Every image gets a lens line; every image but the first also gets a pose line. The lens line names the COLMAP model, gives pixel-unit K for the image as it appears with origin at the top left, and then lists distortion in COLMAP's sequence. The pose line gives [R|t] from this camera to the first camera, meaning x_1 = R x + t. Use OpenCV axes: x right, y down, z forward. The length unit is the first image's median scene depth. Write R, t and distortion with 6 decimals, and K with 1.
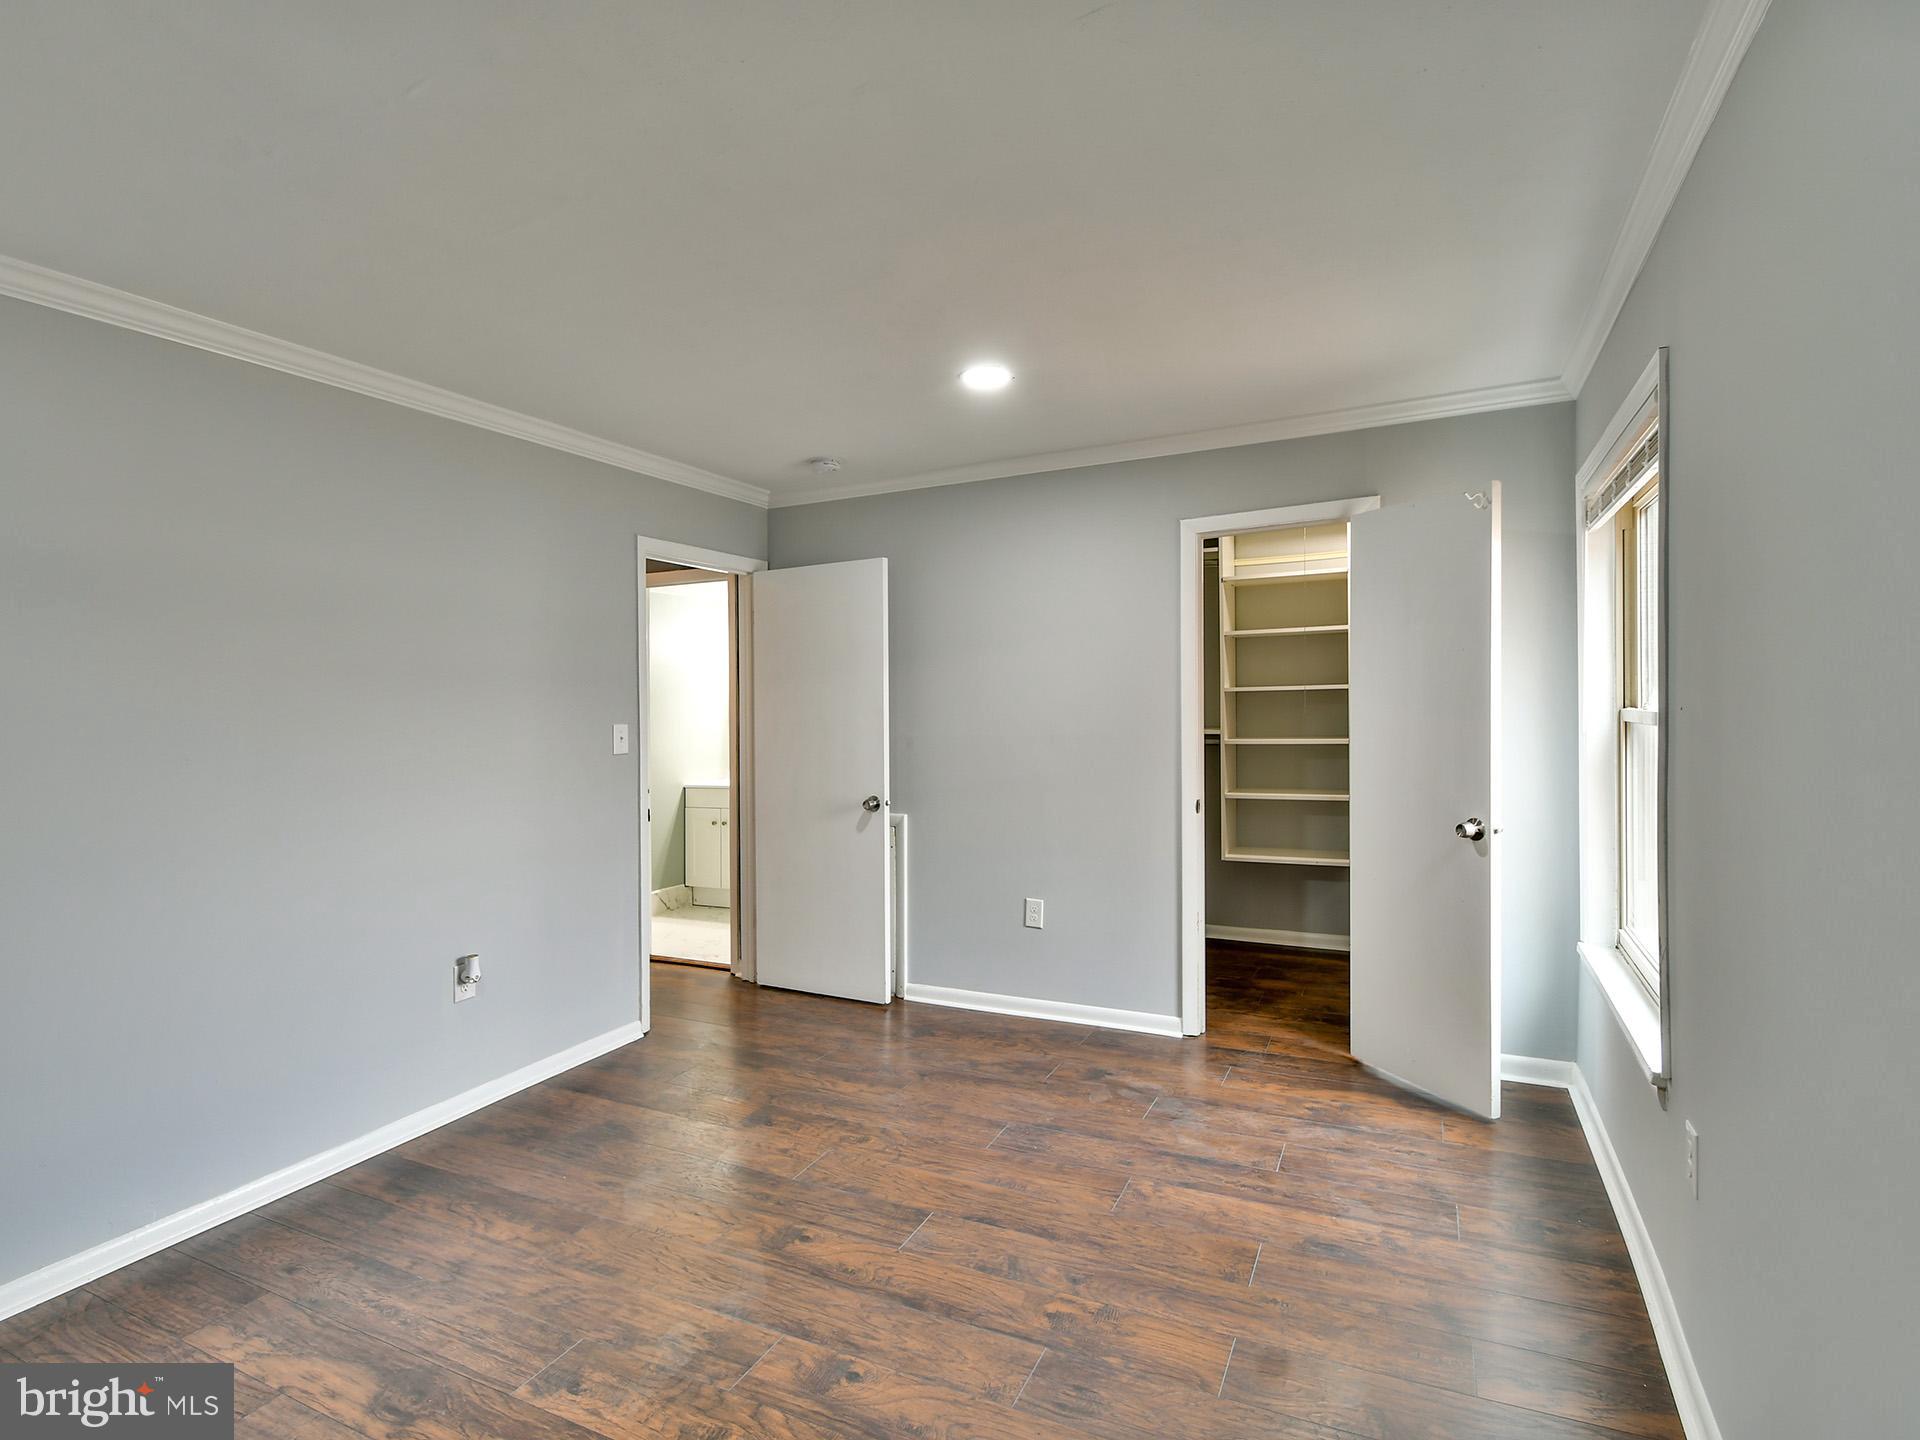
lens RADIAL K [[989.3, 0, 955.7], [0, 989.3, 716.2], [0, 0, 1]] dist [0.002450, -0.006280]
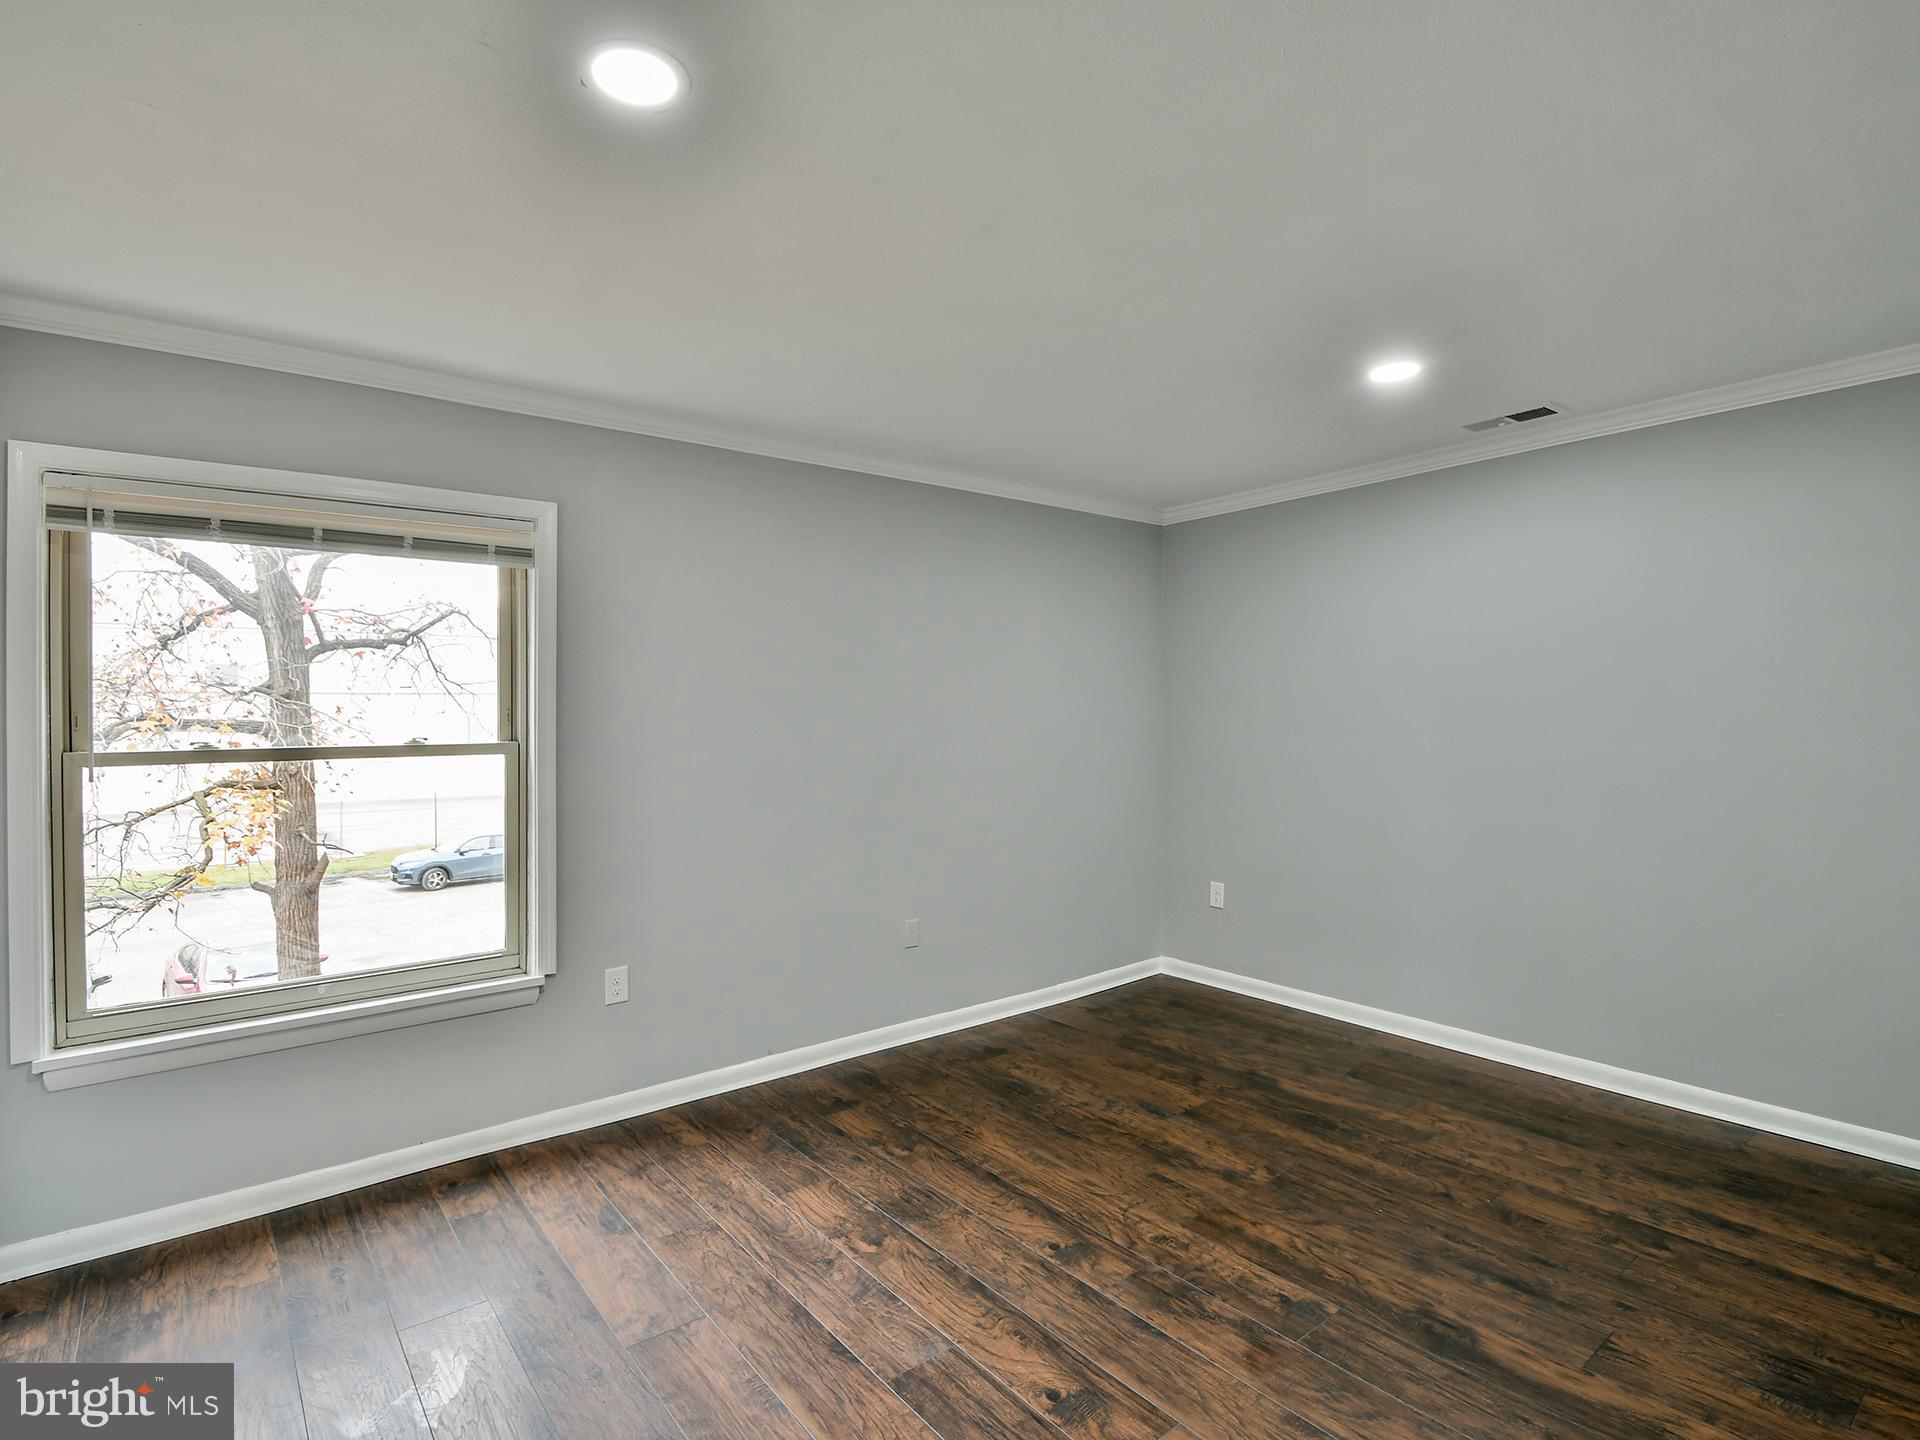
lens RADIAL K [[989.3, 0, 958.4], [0, 989.3, 717.0], [0, 0, 1]] dist [0.002450, -0.006280]
pose [[-0.909254, 0.031904, 0.415017, -0.487228], [0.038776, 0.999215, 0.008140, -0.022162], [-0.414431, 0.023494, -0.909777, 1.976186]]
